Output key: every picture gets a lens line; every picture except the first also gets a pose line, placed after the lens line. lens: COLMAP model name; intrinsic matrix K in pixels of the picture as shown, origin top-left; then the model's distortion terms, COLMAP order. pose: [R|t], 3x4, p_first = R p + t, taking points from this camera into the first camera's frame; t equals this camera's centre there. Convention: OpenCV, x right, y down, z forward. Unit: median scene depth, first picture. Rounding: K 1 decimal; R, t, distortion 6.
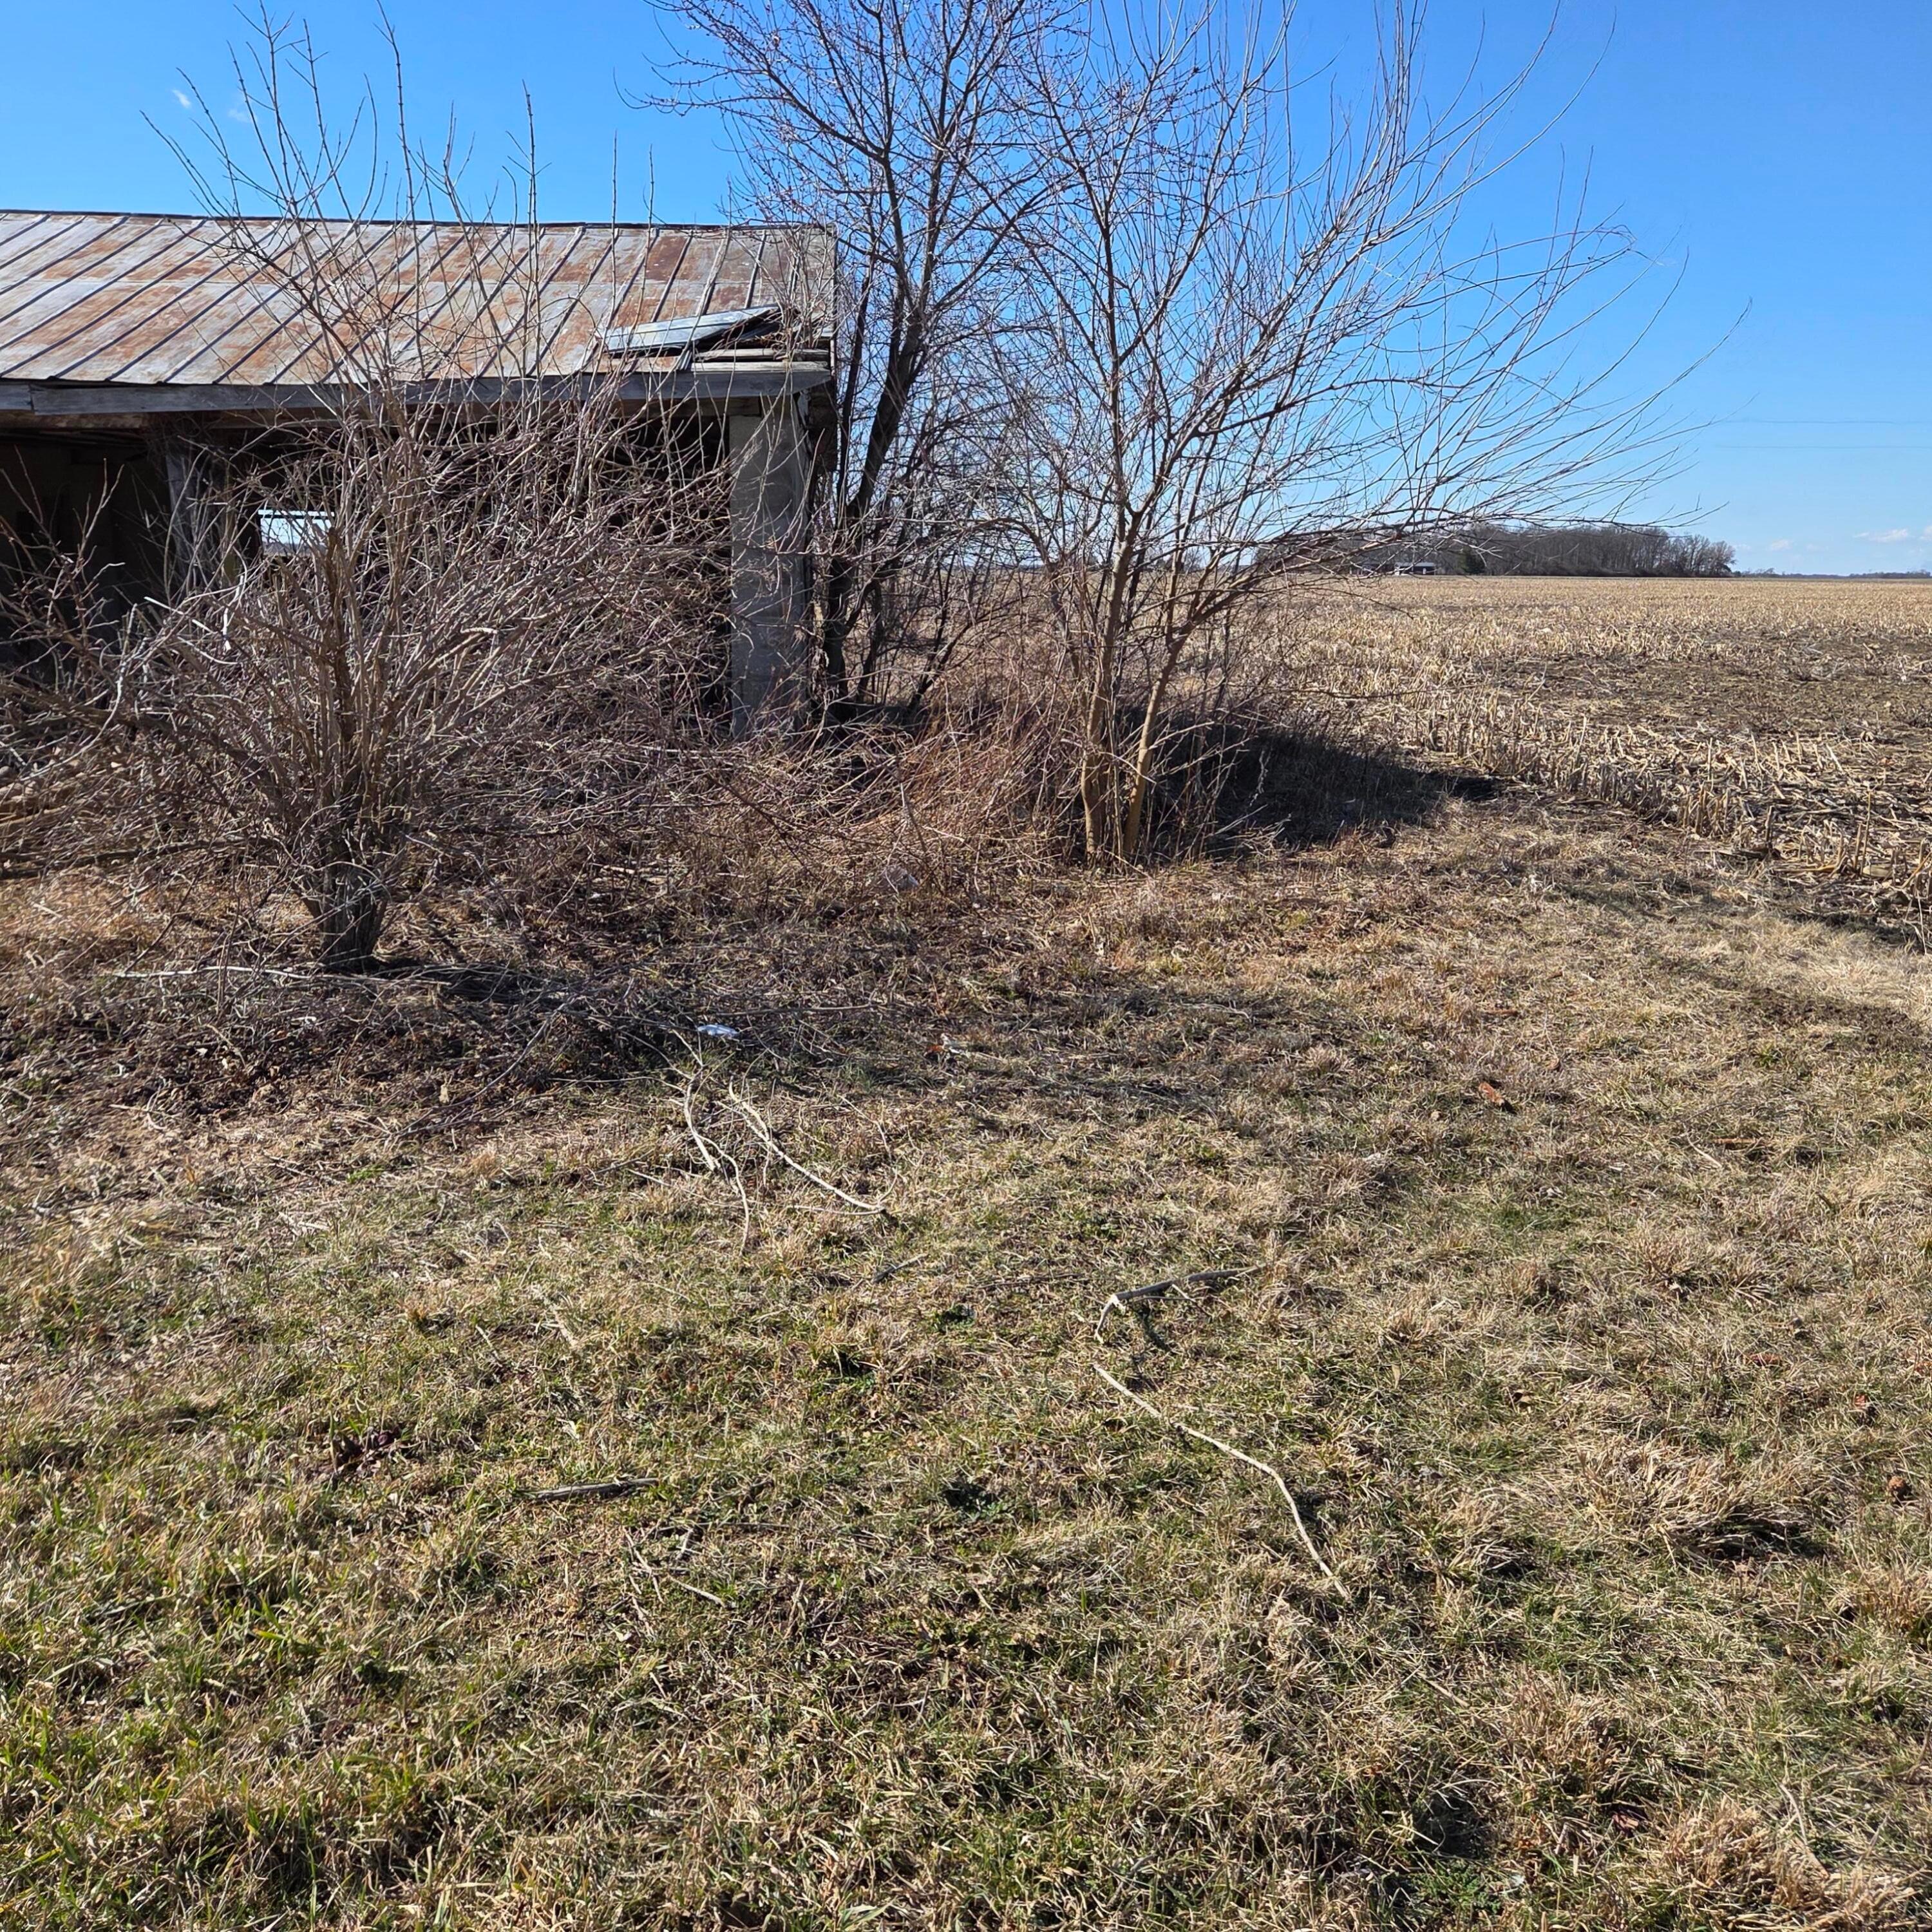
lens RADIAL K [[1770.6, 0, 987.1], [0, 1770.6, 950.9], [0, 0, 1]] dist [0.069687, 0.000000]
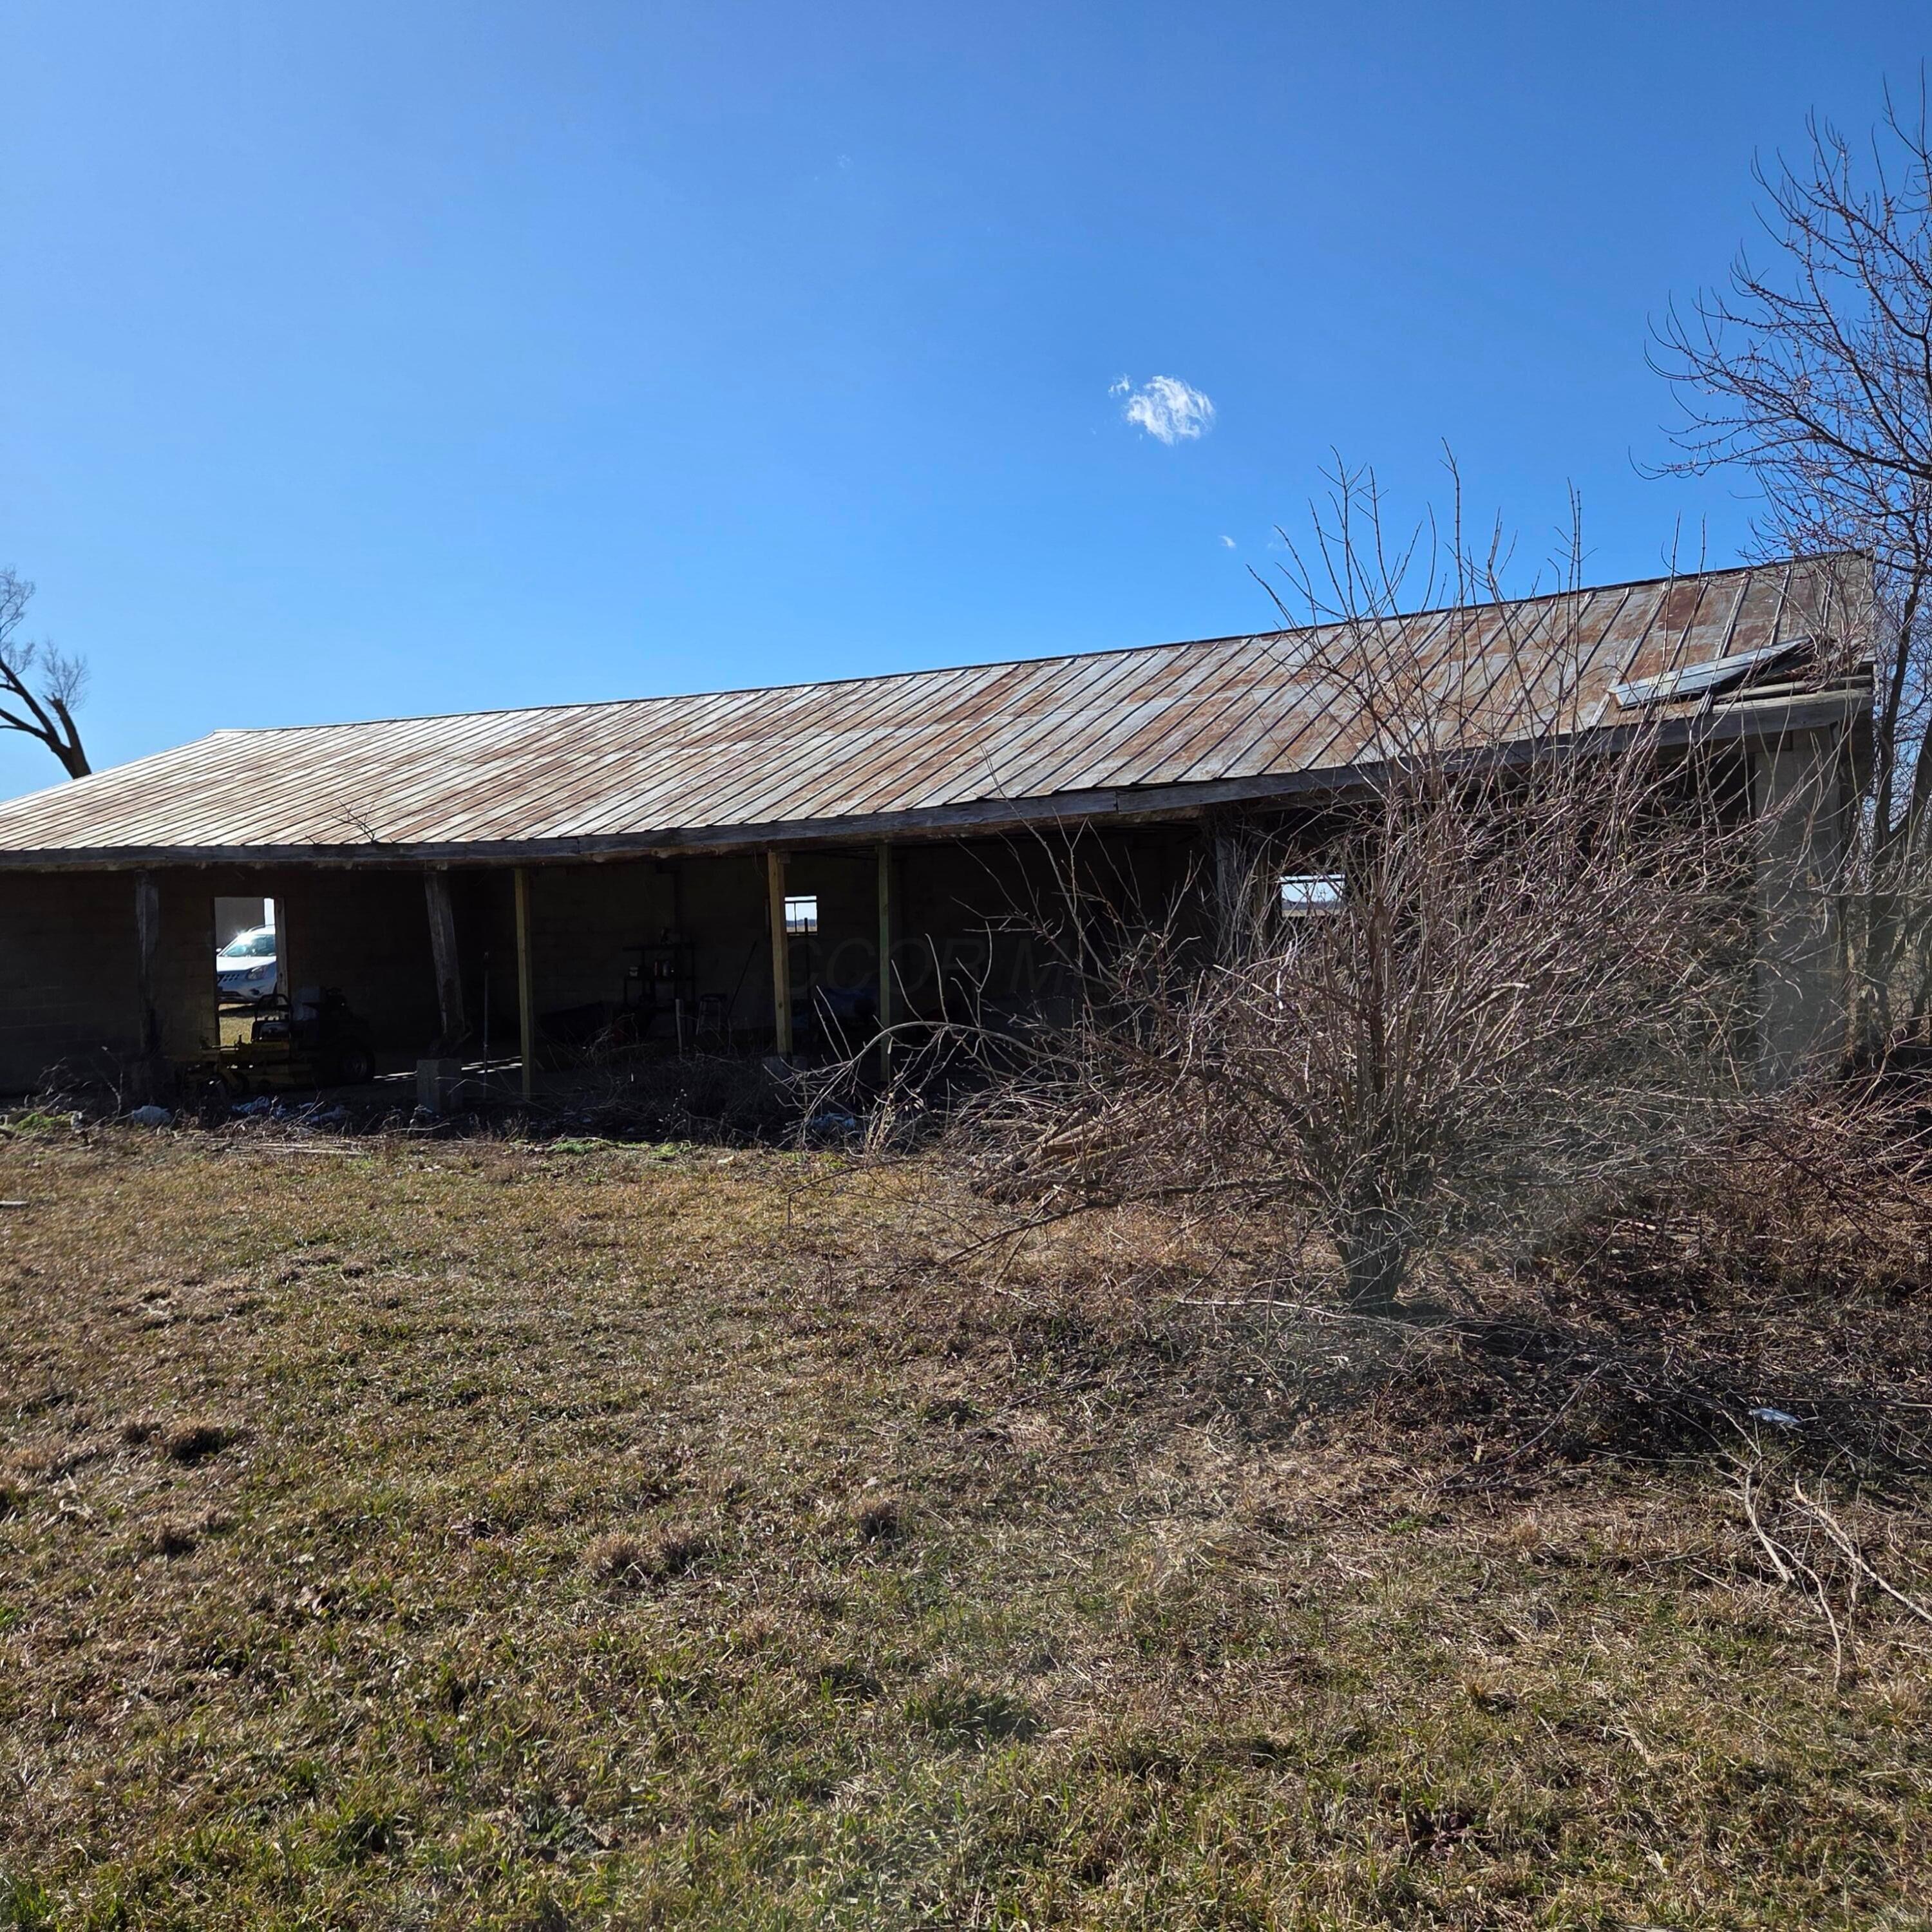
lens RADIAL K [[1770.6, 0, 962.1], [0, 1770.6, 944.5], [0, 0, 1]] dist [0.069687, 0.000000]
pose [[0.854933, -0.033332, -0.517666, -0.025518], [-0.066839, 0.982537, -0.173651, -0.004072], [0.514414, 0.183060, 0.837775, -0.026880]]
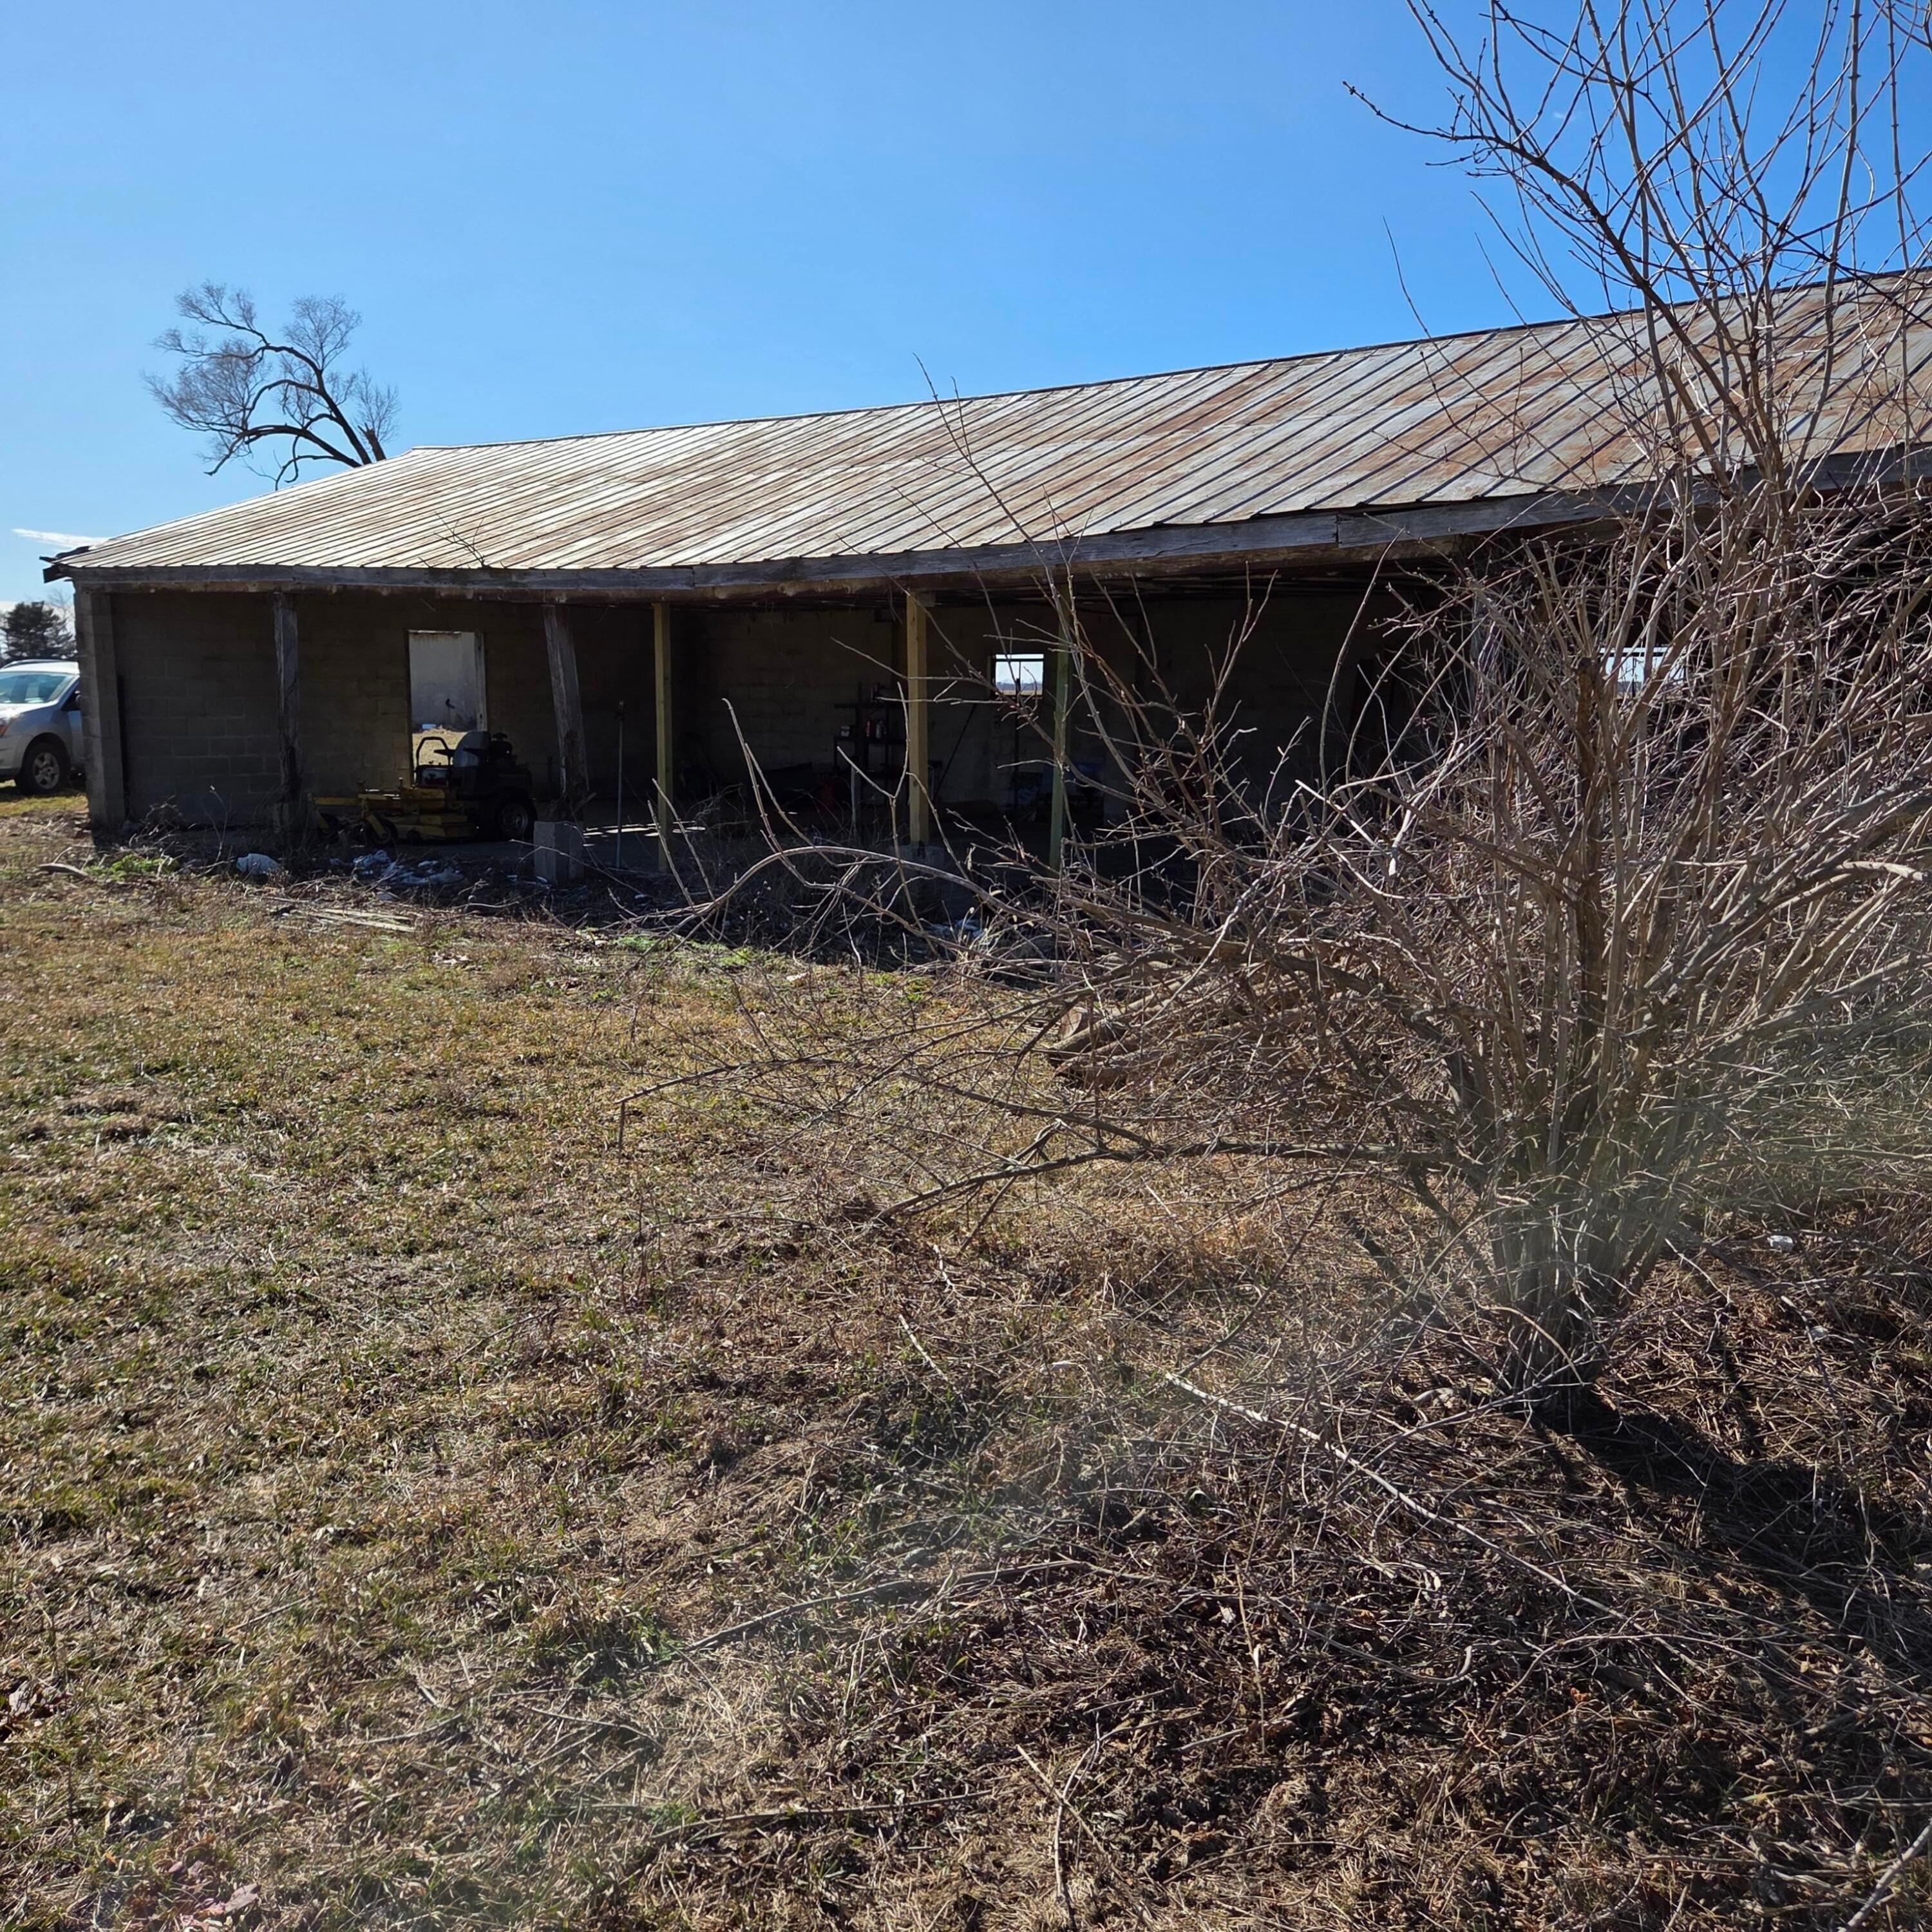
lens RADIAL K [[1770.6, 0, 937.7], [0, 1770.6, 944.2], [0, 0, 1]] dist [0.069687, 0.000000]
pose [[0.741378, 0.089976, -0.665029, -0.163946], [-0.141335, 0.989679, -0.023661, -0.121986], [0.656036, 0.111534, 0.746443, 0.527779]]
